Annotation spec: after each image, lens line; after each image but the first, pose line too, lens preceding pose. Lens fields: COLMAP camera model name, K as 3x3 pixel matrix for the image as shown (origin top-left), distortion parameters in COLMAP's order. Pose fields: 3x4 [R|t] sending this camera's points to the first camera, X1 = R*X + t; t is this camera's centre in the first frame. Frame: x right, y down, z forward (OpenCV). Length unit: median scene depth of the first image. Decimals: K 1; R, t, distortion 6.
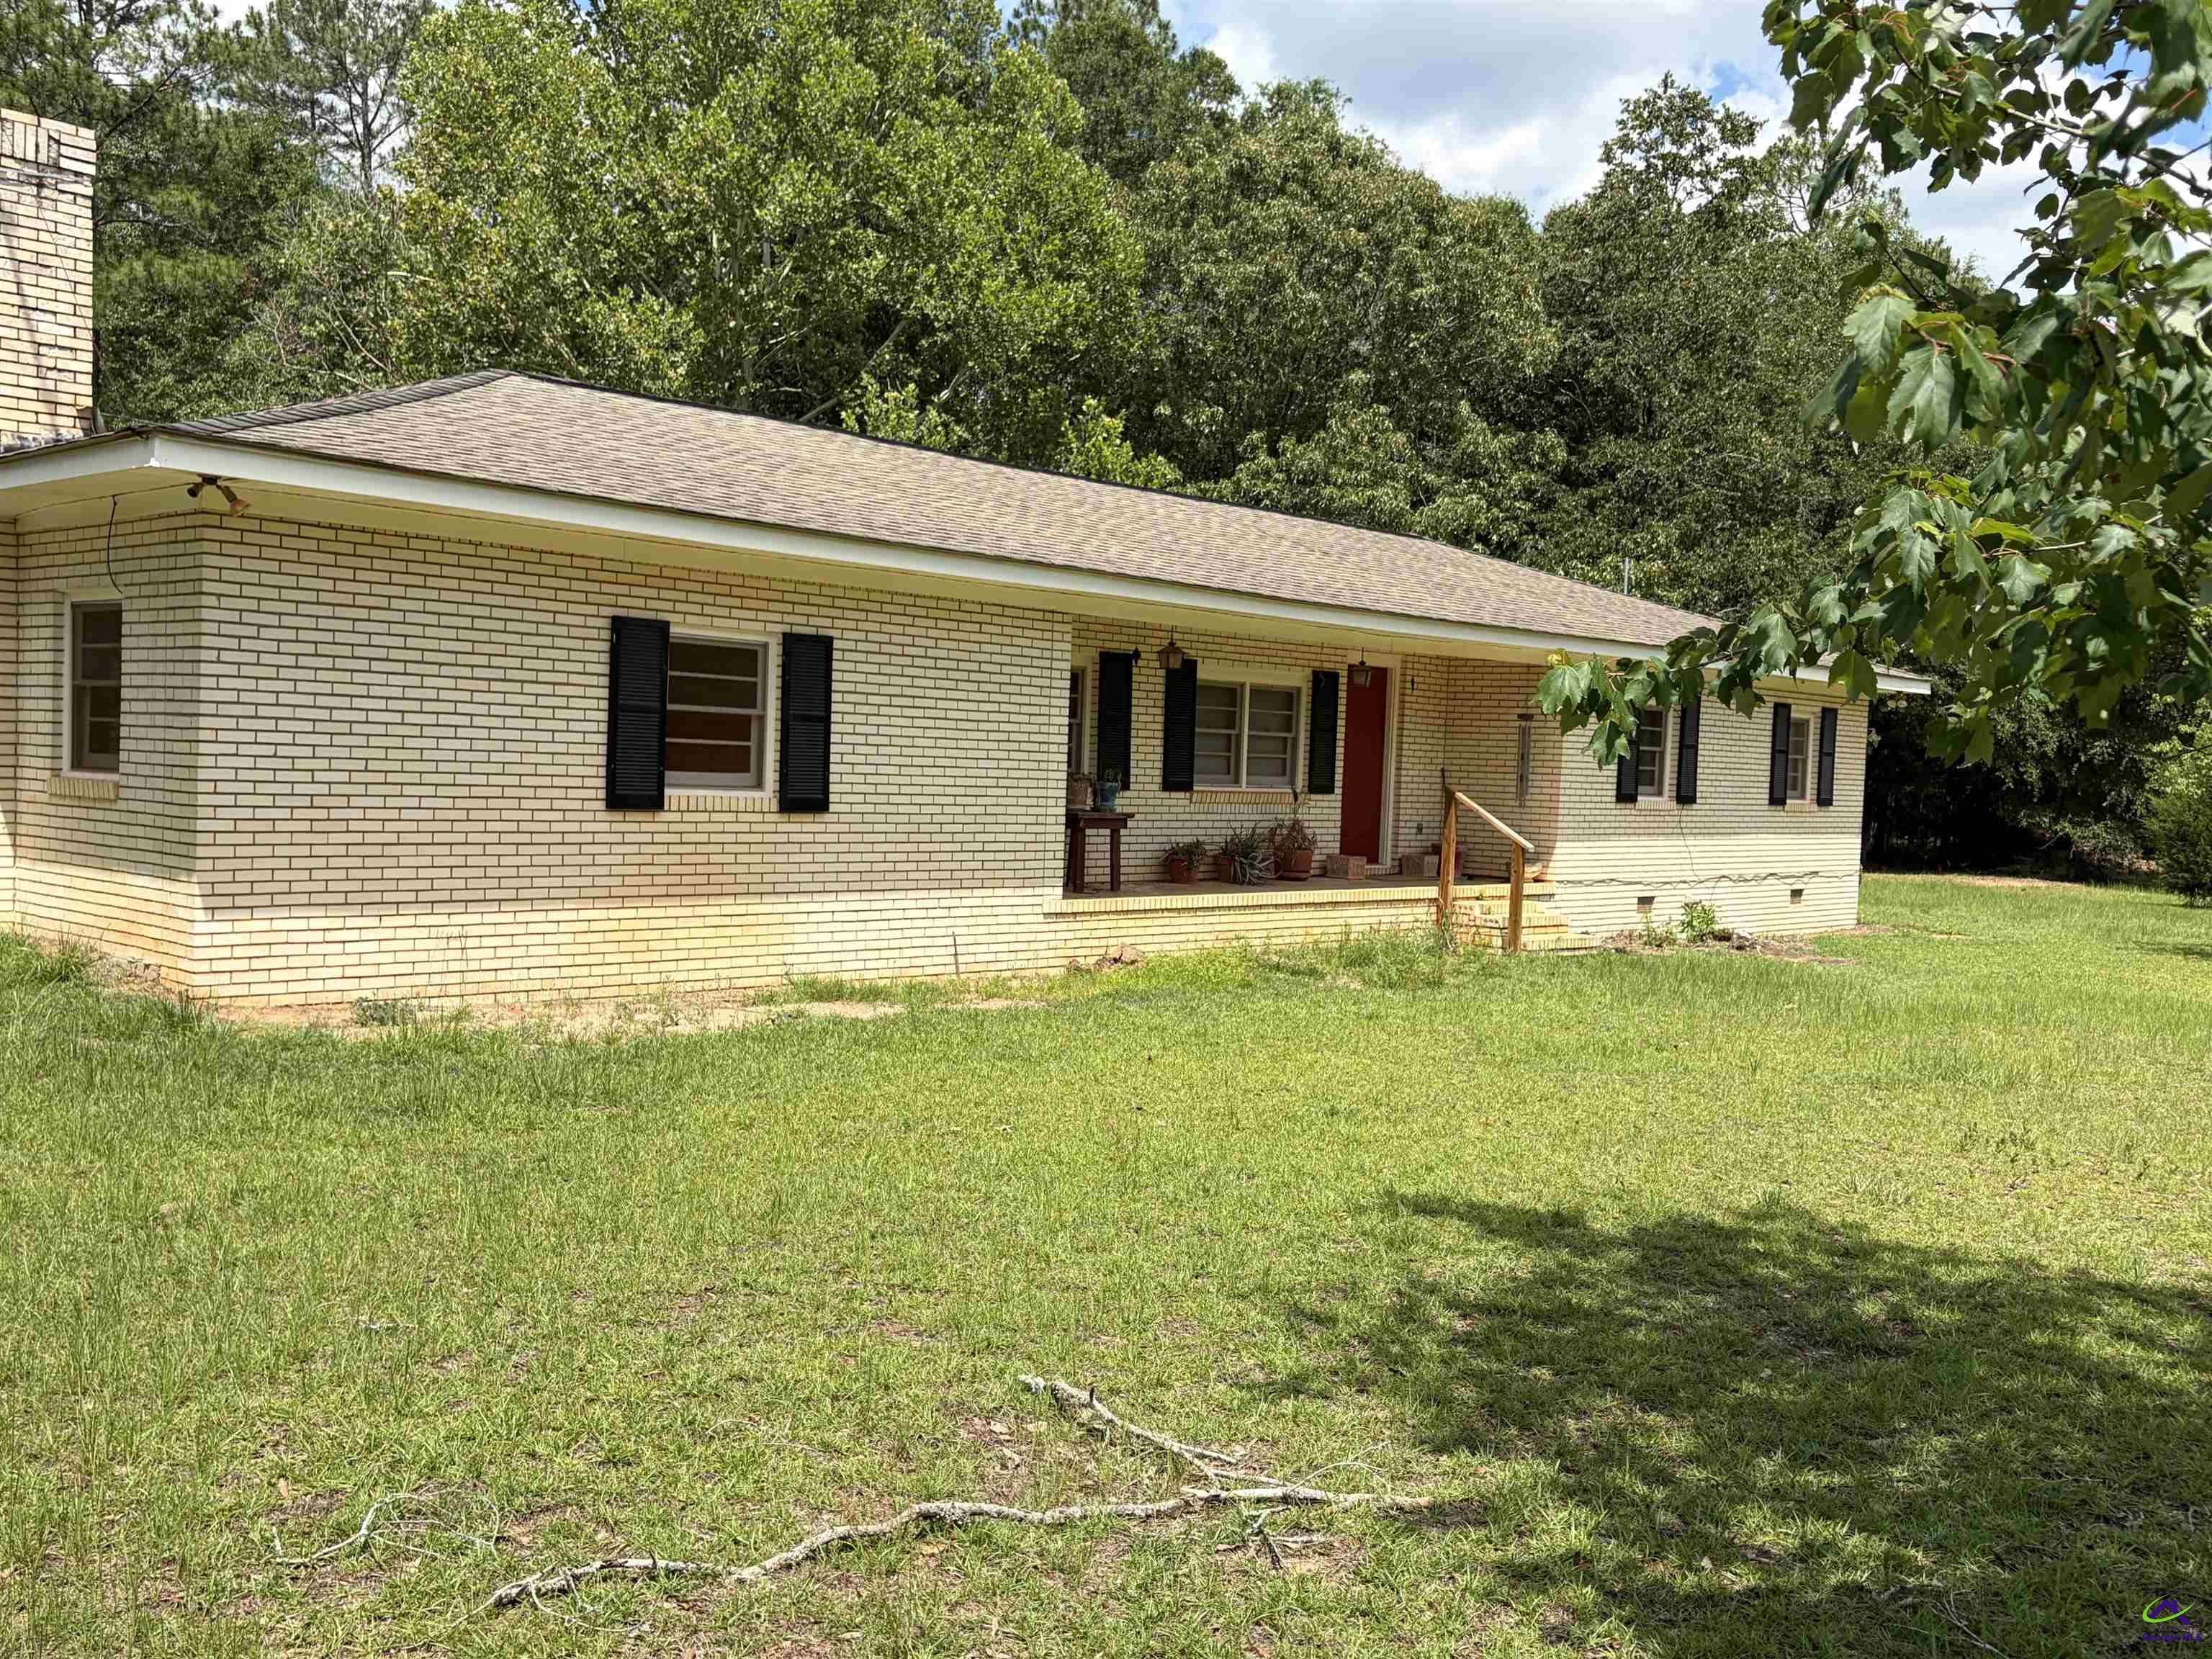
lens RADIAL K [[2089.3, 0, 1086.3], [0, 2089.3, 870.2], [0, 0, 1]] dist [0.051233, -0.018030]
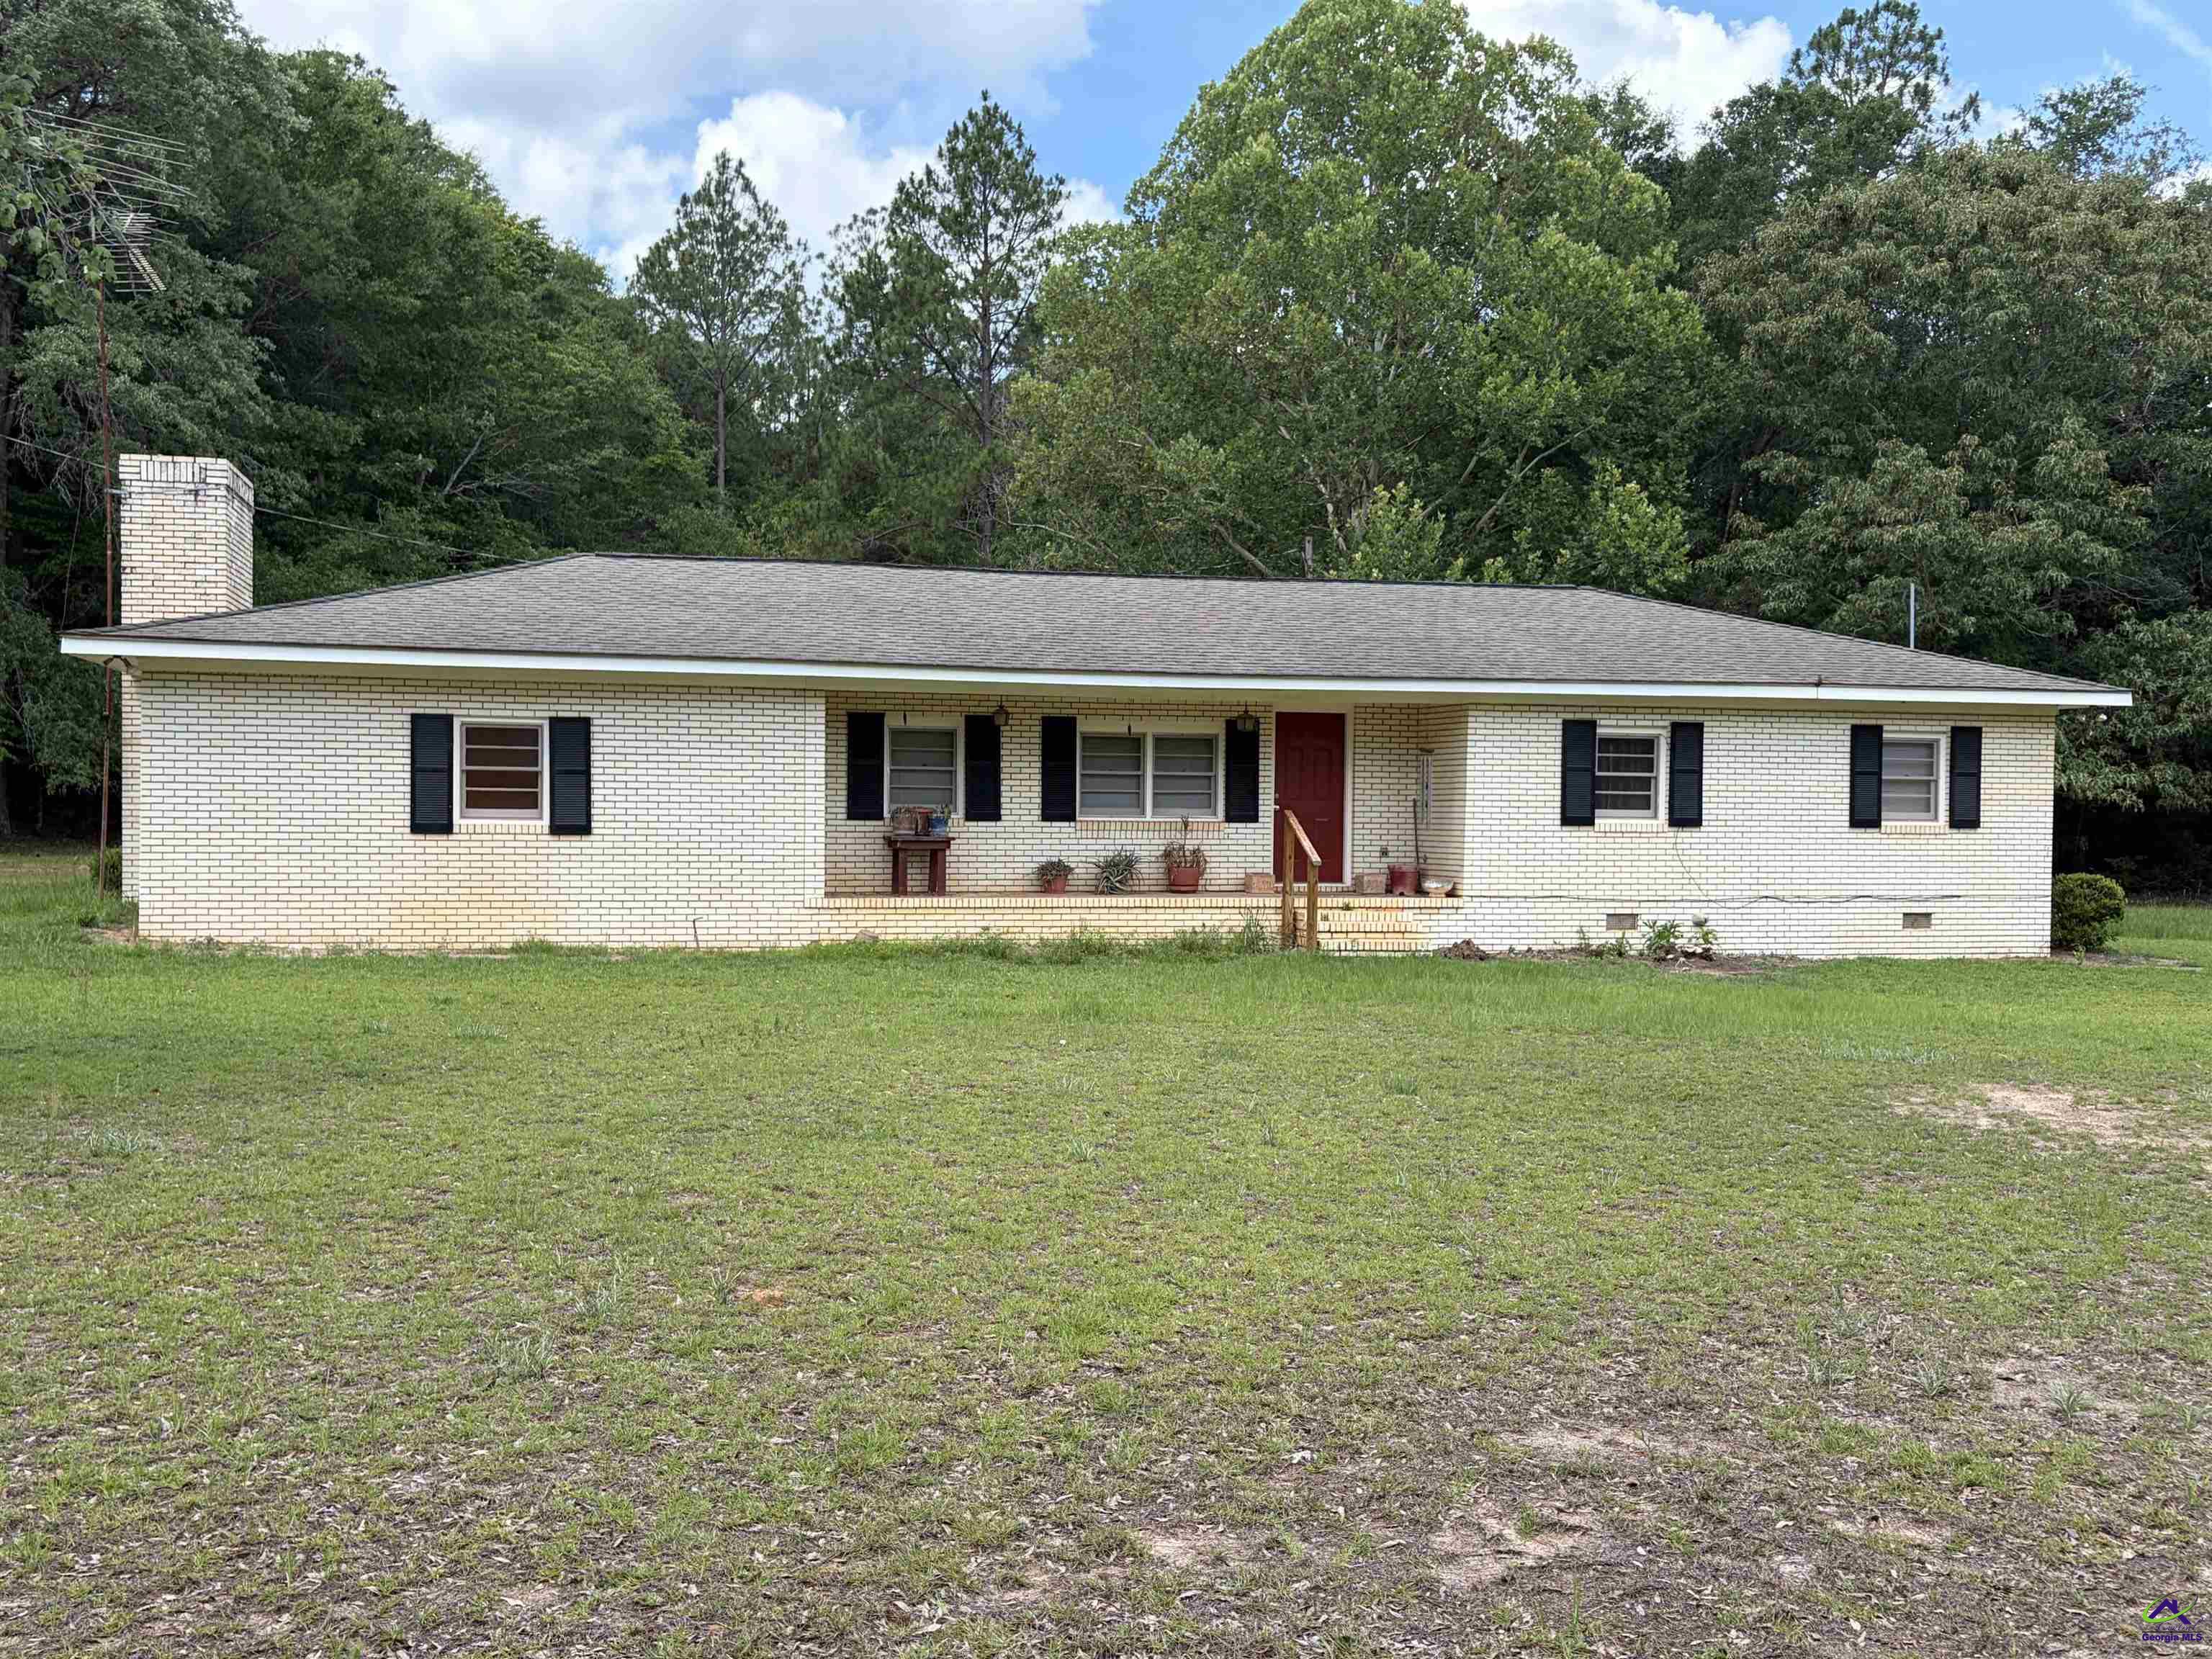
lens RADIAL K [[2089.2, 0, 1089.1], [0, 2089.2, 875.7], [0, 0, 1]] dist [0.051826, -0.019697]
pose [[0.834270, -0.016995, -0.551095, 0.761268], [-0.005622, 0.999211, -0.039324, 0.044990], [0.551328, 0.035905, 0.833516, -0.042163]]
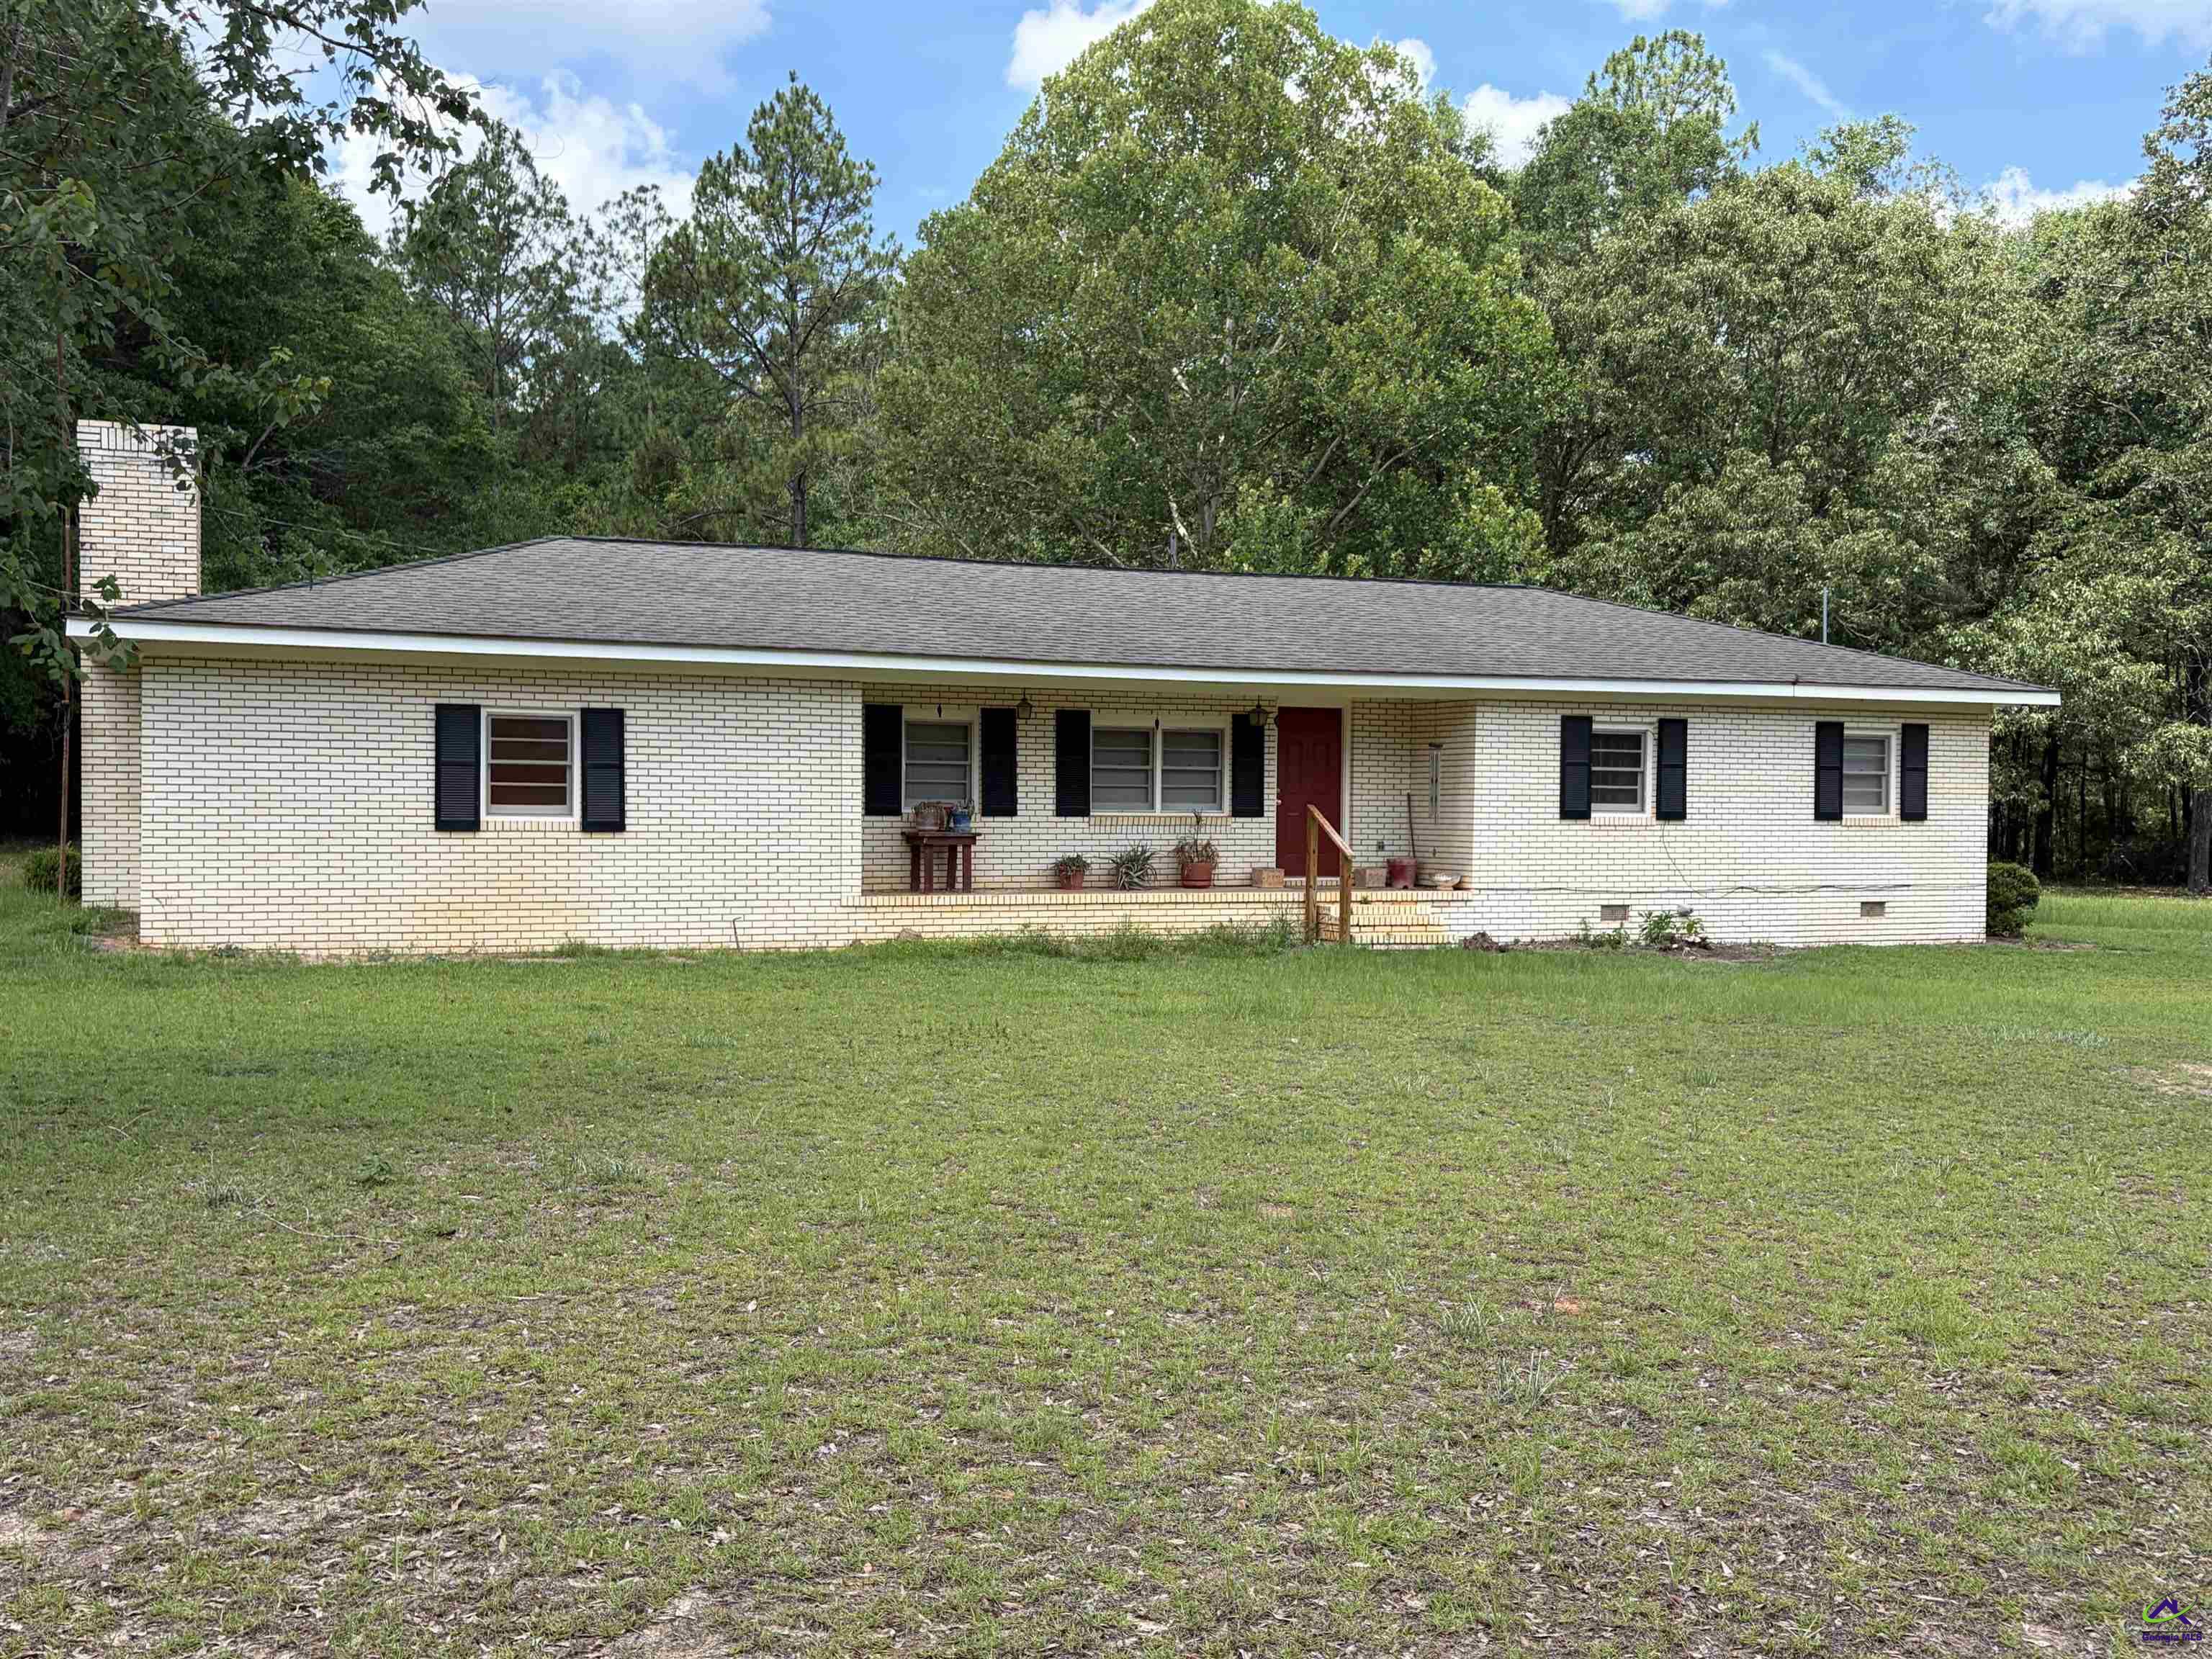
lens RADIAL K [[2089.9, 0, 1099.4], [0, 2089.9, 877.5], [0, 0, 1]] dist [0.049593, -0.014434]
pose [[0.905426, -0.021441, -0.423963, 0.590525], [0.006757, 0.999325, -0.036107, 0.044046], [0.424451, 0.029828, 0.904959, -0.121036]]
